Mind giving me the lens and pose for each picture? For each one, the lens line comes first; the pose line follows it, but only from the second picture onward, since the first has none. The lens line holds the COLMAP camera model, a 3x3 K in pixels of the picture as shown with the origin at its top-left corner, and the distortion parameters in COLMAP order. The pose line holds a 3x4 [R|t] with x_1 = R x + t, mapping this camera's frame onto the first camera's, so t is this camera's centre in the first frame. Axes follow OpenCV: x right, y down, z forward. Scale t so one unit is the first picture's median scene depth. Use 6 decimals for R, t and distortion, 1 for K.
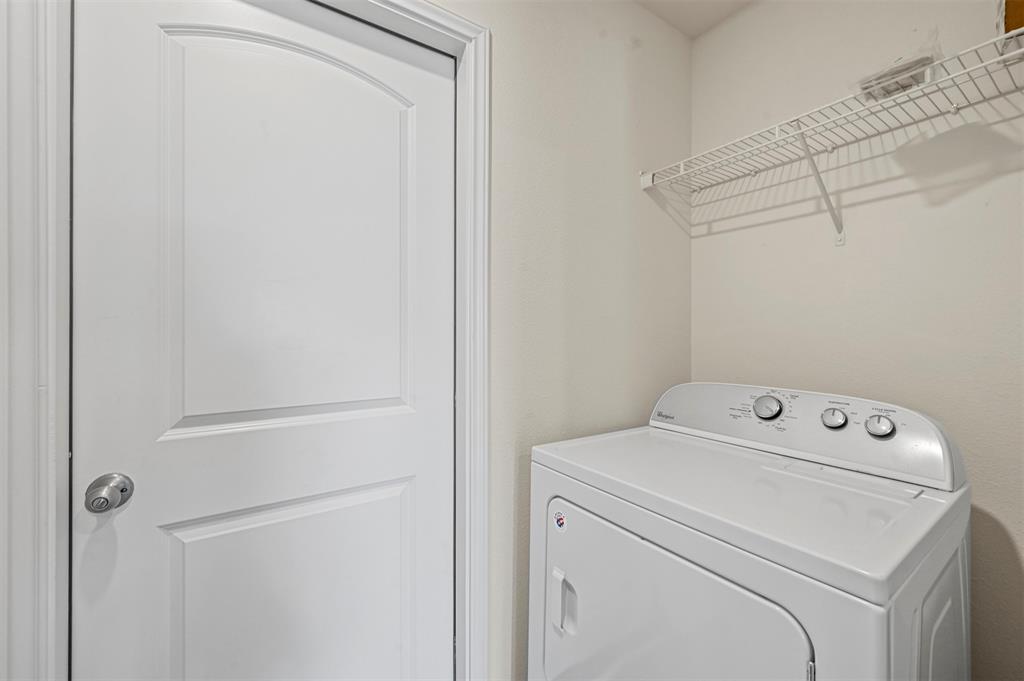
lens RADIAL K [[409.4, 0, 511.0], [0, 409.4, 335.1], [0, 0, 1]] dist [0.000793, 0.000326]
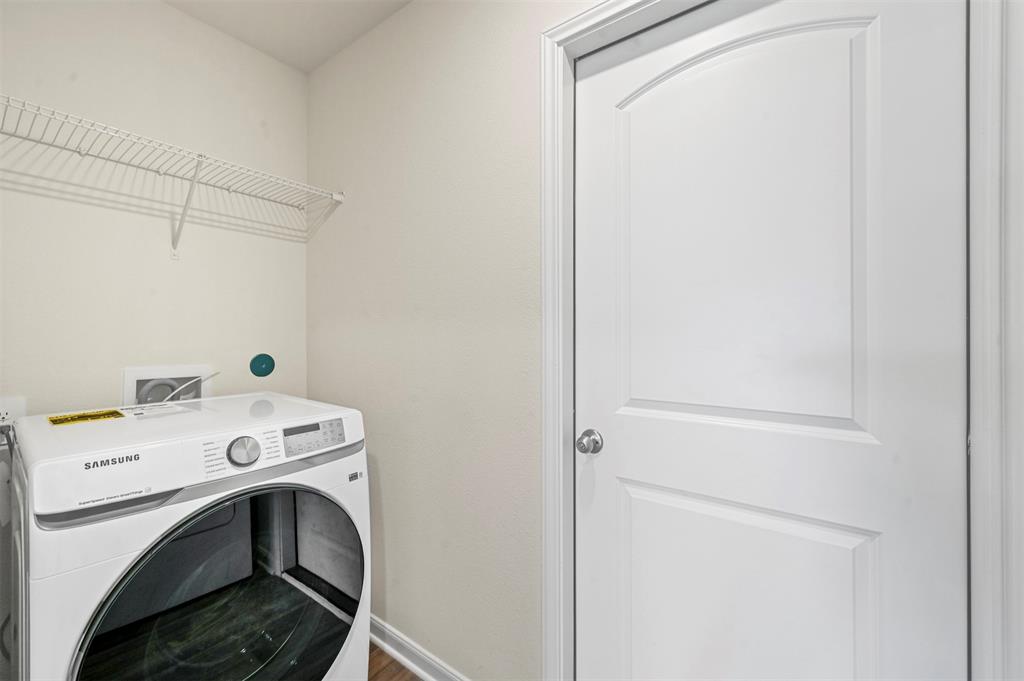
lens RADIAL K [[409.4, 0, 511.4], [0, 409.4, 335.9], [0, 0, 1]] dist [0.000793, 0.000326]
pose [[0.355215, 0.005173, -0.934770, 0.271022], [-0.006303, 0.999975, 0.003139, 0.000495], [0.934763, 0.004777, 0.355239, 0.189952]]
